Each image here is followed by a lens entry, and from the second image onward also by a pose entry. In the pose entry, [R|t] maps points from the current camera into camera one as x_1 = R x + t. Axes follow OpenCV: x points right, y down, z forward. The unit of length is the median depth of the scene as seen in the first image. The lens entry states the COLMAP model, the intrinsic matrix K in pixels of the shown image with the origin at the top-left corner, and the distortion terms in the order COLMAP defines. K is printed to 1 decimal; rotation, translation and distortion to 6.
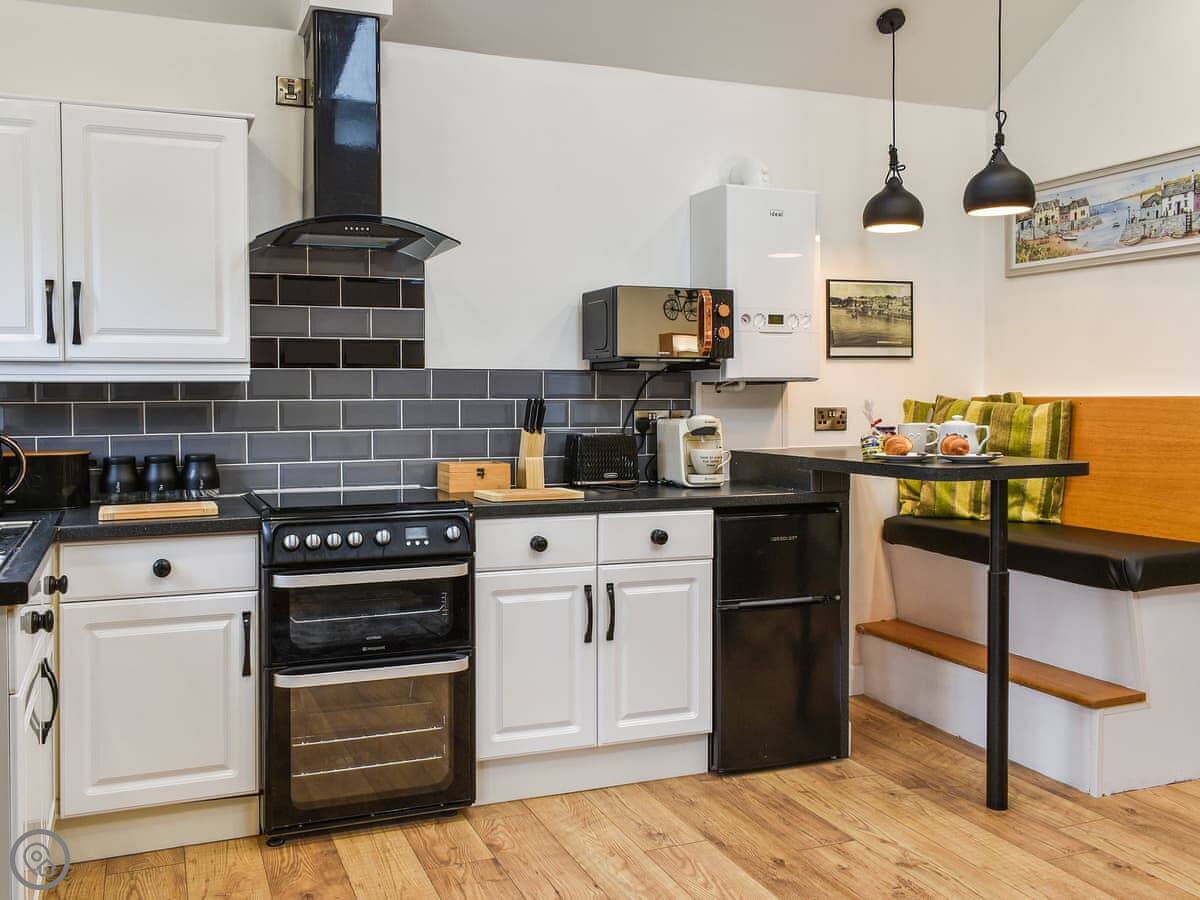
lens RADIAL K [[1077.3, 0, 582.1], [0, 1077.3, 425.8], [0, 0, 1]] dist [-0.002445, -0.001717]
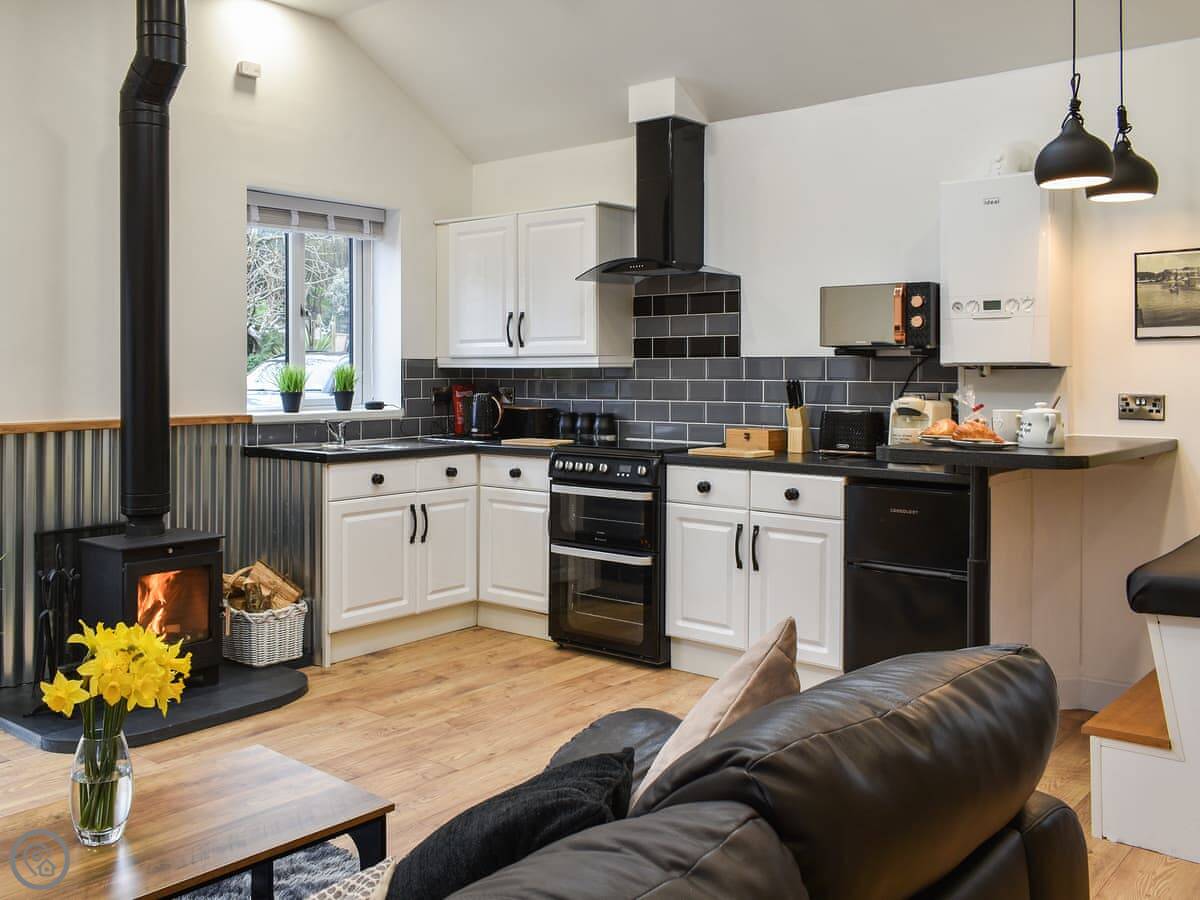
lens RADIAL K [[1077.3, 0, 548.0], [0, 1077.3, 370.5], [0, 0, 1]] dist [-0.002445, -0.001717]
pose [[0.466230, 0.003296, -0.884658, 0.952005], [-0.029369, 0.999500, -0.011754, -0.013802], [0.884176, 0.031461, 0.466093, 0.168254]]
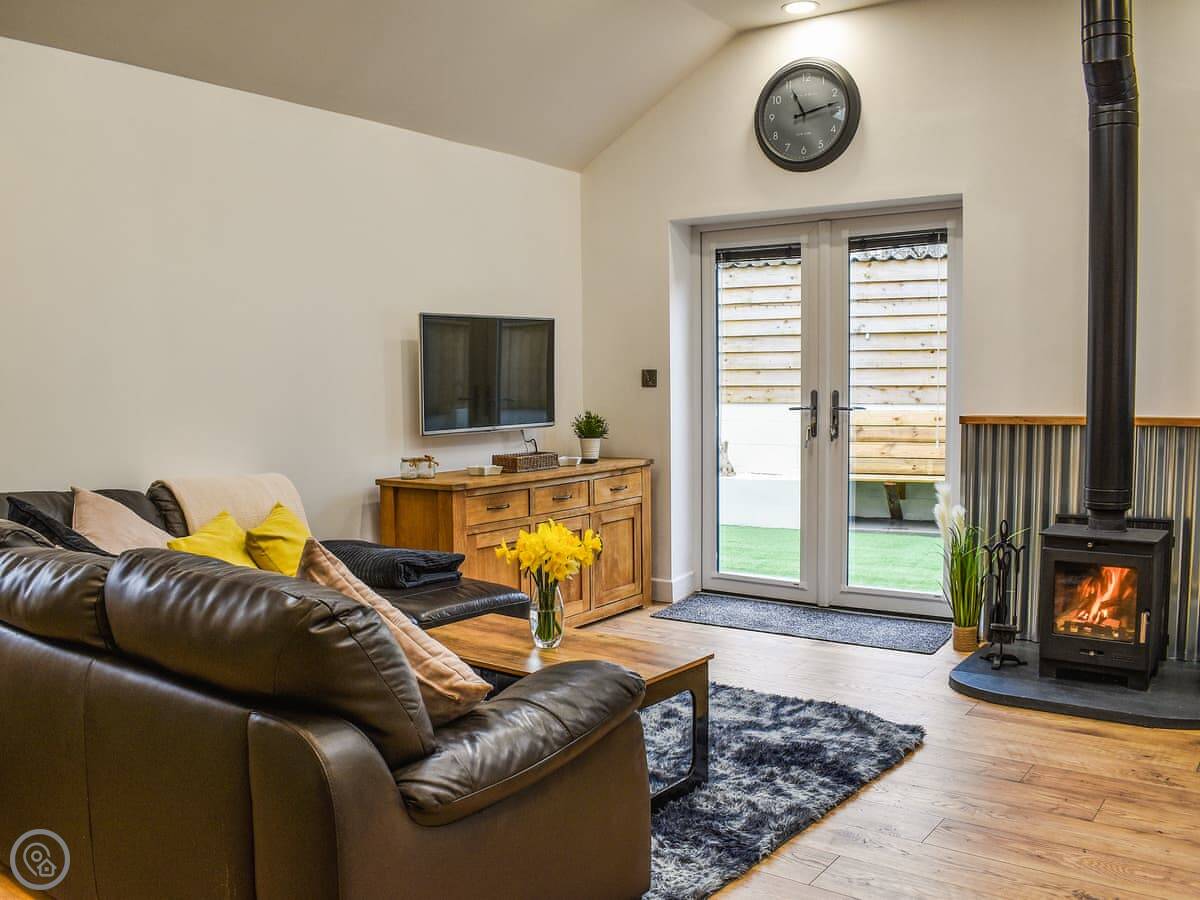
lens RADIAL K [[1095.4, 0, 599.3], [0, 1095.4, 443.6], [0, 0, 1]] dist [-0.110032, 0.000000]
pose [[-0.849961, 0.047663, -0.524686, 0.823765], [-0.001434, 0.995686, 0.092774, -0.042612], [0.526844, 0.079606, -0.846226, 1.036136]]
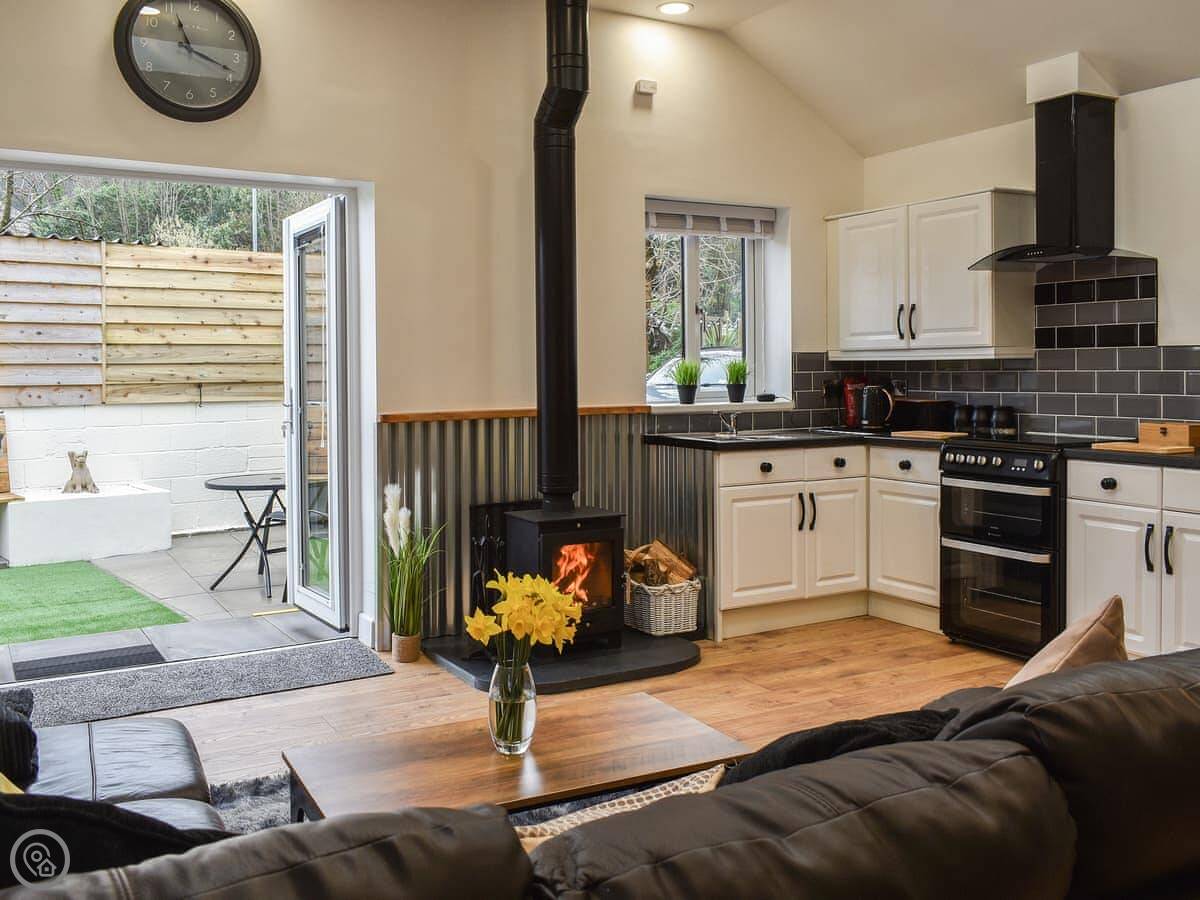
lens RADIAL K [[1077.3, 0, 573.9], [0, 1077.3, 380.7], [0, 0, 1]] dist [-0.002445, -0.001717]
pose [[0.128250, 0.014122, -0.991641, 1.025904], [-0.023366, 0.999664, 0.011215, -0.011326], [0.991467, 0.021733, 0.128537, 0.177642]]
